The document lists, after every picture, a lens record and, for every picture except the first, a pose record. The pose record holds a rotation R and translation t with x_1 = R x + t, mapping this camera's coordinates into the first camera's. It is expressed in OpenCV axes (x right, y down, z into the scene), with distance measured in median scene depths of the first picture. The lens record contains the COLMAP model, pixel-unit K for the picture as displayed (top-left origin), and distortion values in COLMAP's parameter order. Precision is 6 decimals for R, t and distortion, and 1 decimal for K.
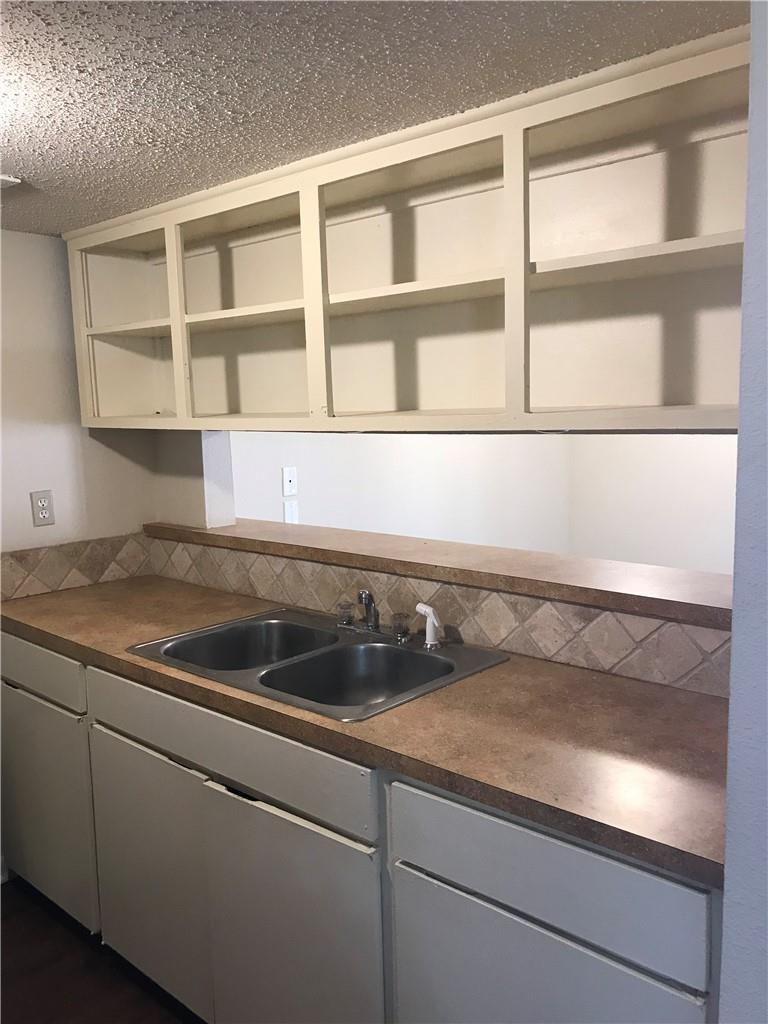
lens RADIAL K [[837.8, 0, 384.3], [0, 837.8, 513.0], [0, 0, 1]] dist [0.018811, -0.021973]
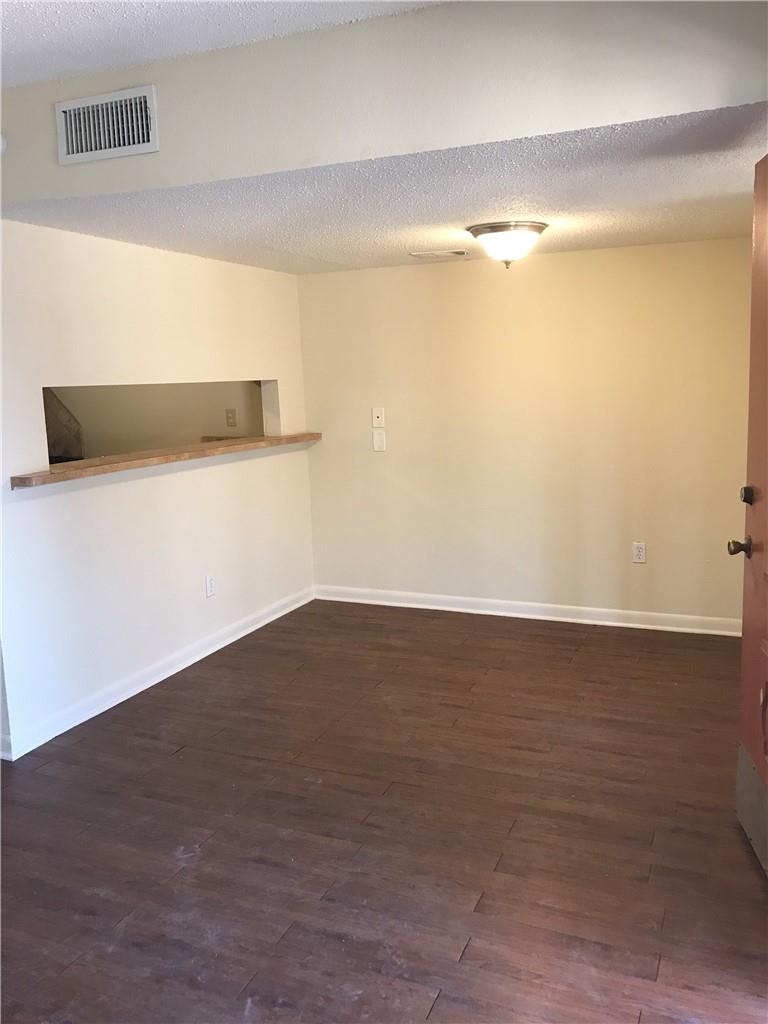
lens RADIAL K [[837.8, 0, 381.1], [0, 837.8, 510.9], [0, 0, 1]] dist [0.018811, -0.021973]
pose [[0.324063, 0.164466, -0.931630, 1.602914], [-0.103957, 0.985000, 0.137727, -0.098198], [0.940306, 0.052218, 0.336300, 0.644311]]
